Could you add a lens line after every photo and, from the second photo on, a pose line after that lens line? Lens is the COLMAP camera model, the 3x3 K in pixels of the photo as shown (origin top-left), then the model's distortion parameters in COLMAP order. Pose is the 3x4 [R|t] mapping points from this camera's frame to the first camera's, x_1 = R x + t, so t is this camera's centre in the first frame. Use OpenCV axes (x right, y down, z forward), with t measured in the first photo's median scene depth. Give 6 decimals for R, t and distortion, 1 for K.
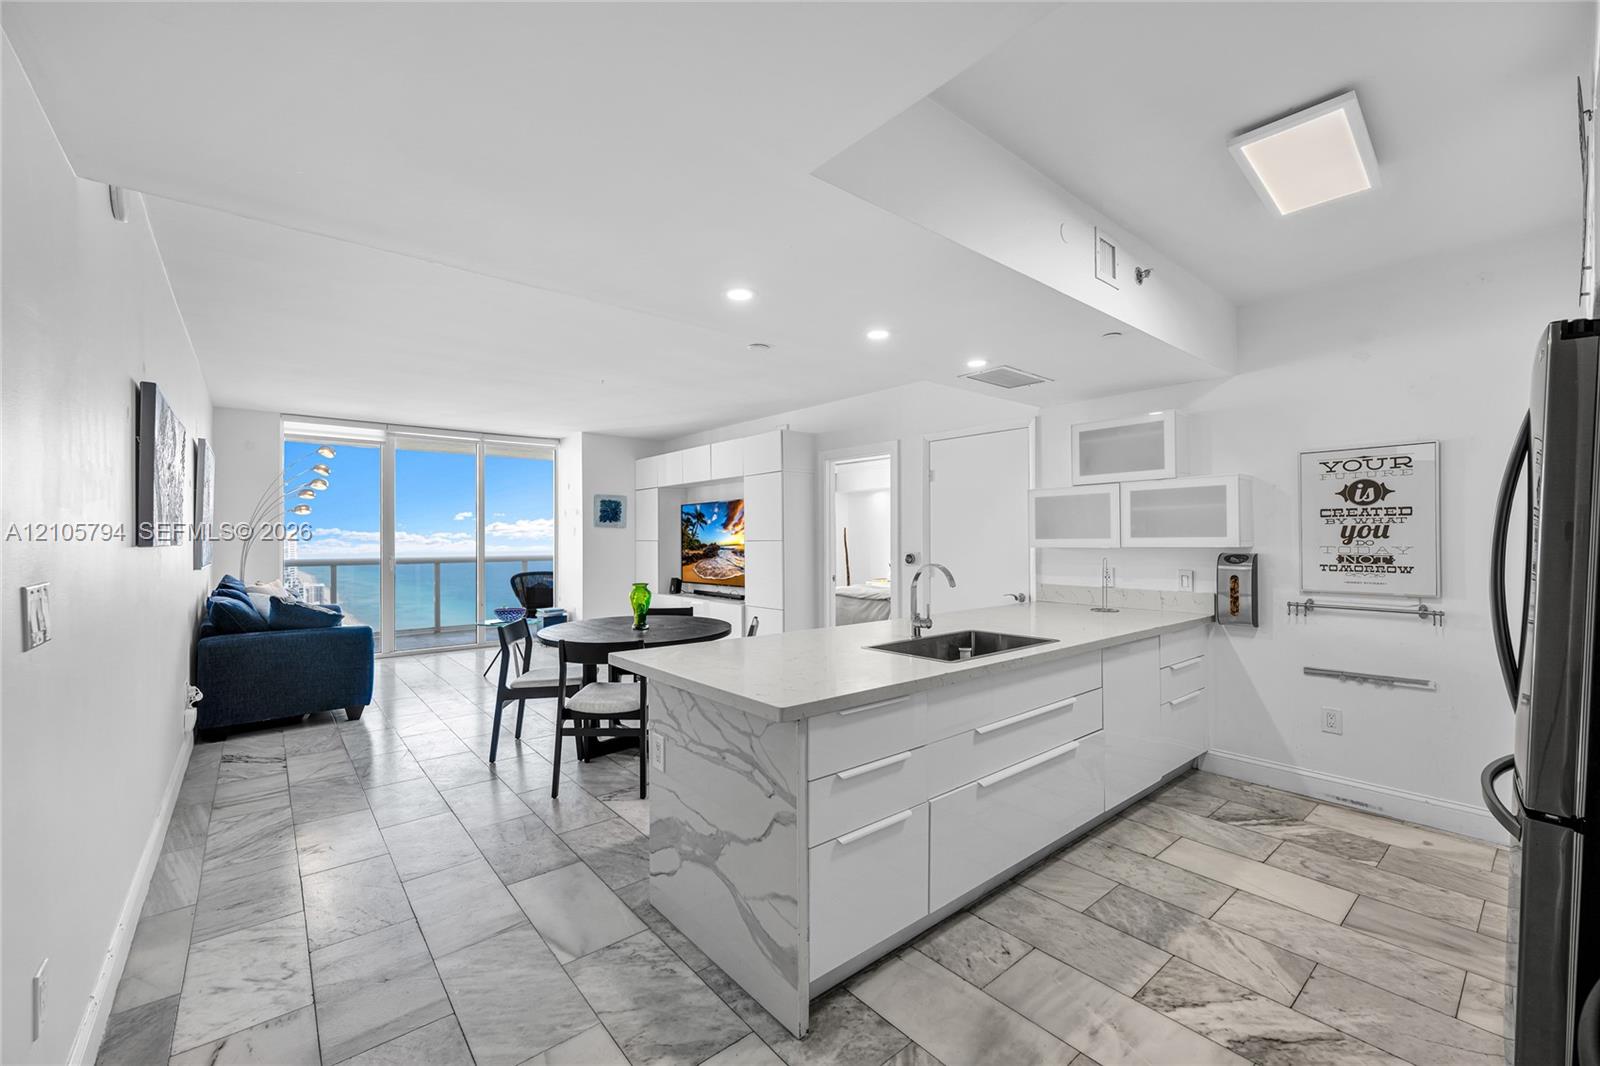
lens RADIAL K [[634.0, 0, 800.0], [0, 634.0, 533.0], [0, 0, 1]] dist [-0.000158, 0.000180]
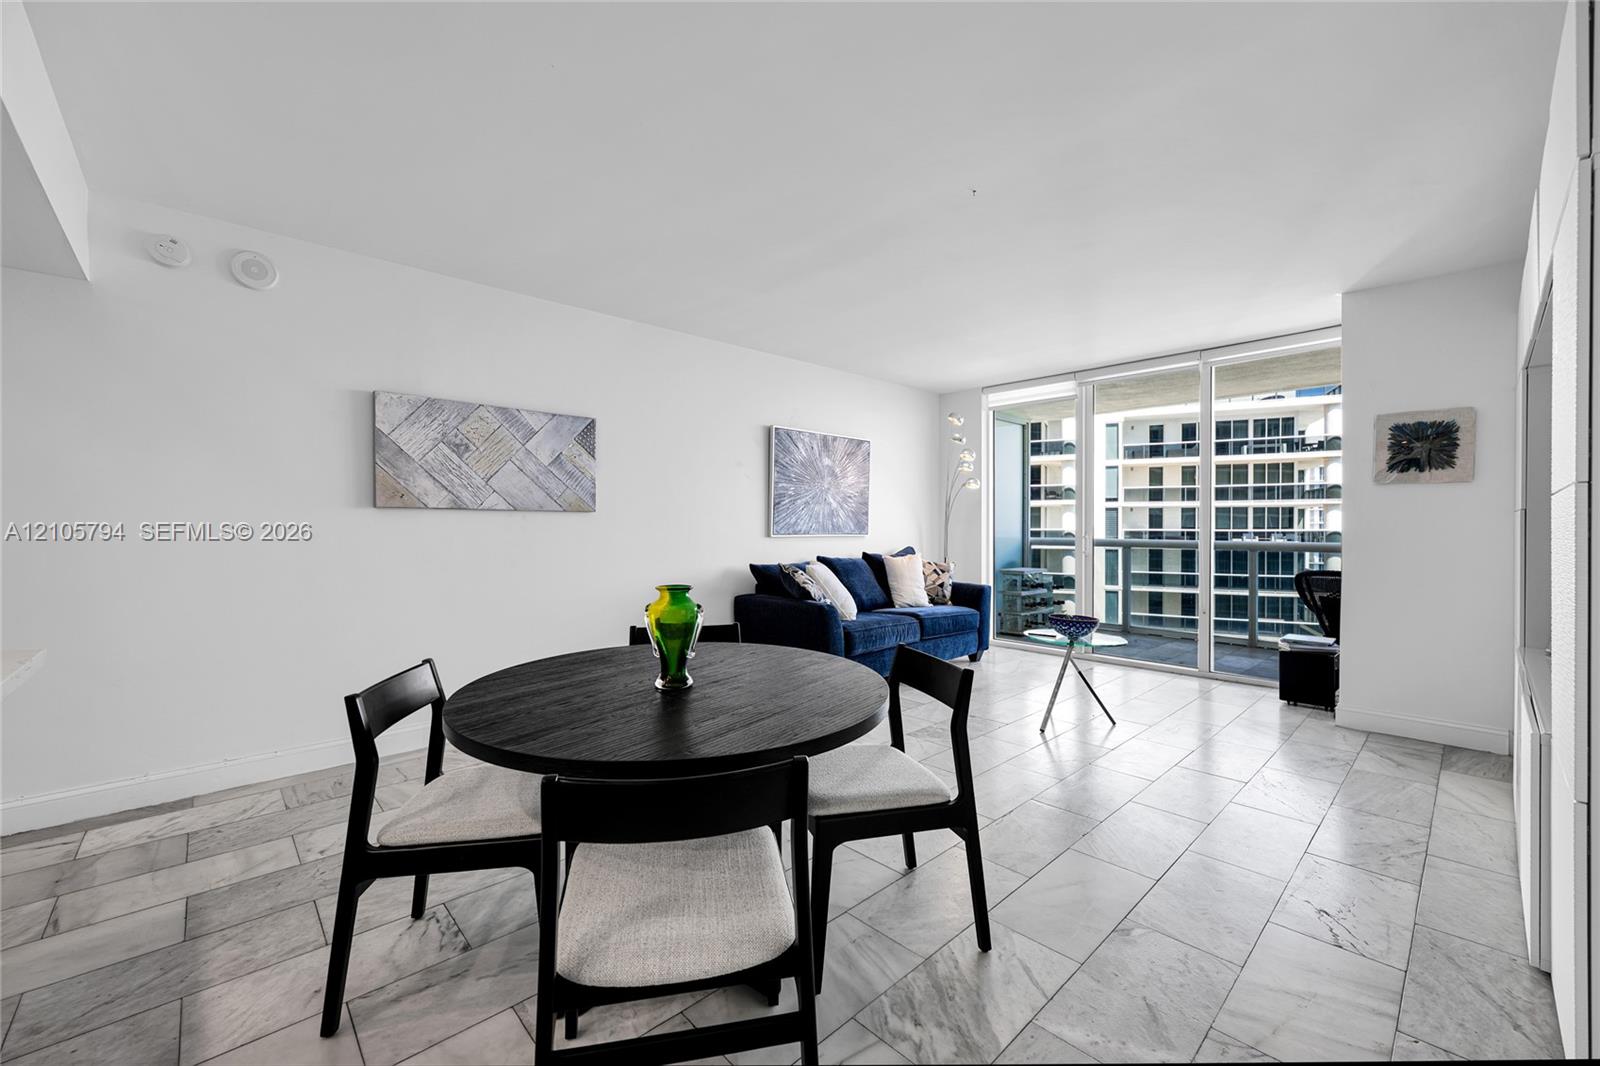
lens RADIAL K [[634.0, 0, 800.0], [0, 634.0, 533.0], [0, 0, 1]] dist [-0.000158, 0.000180]
pose [[0.056695, 0.015984, -0.998264, 0.377898], [0.006305, 0.999846, 0.016368, 0.049276], [0.998372, -0.007222, 0.056585, 1.566577]]
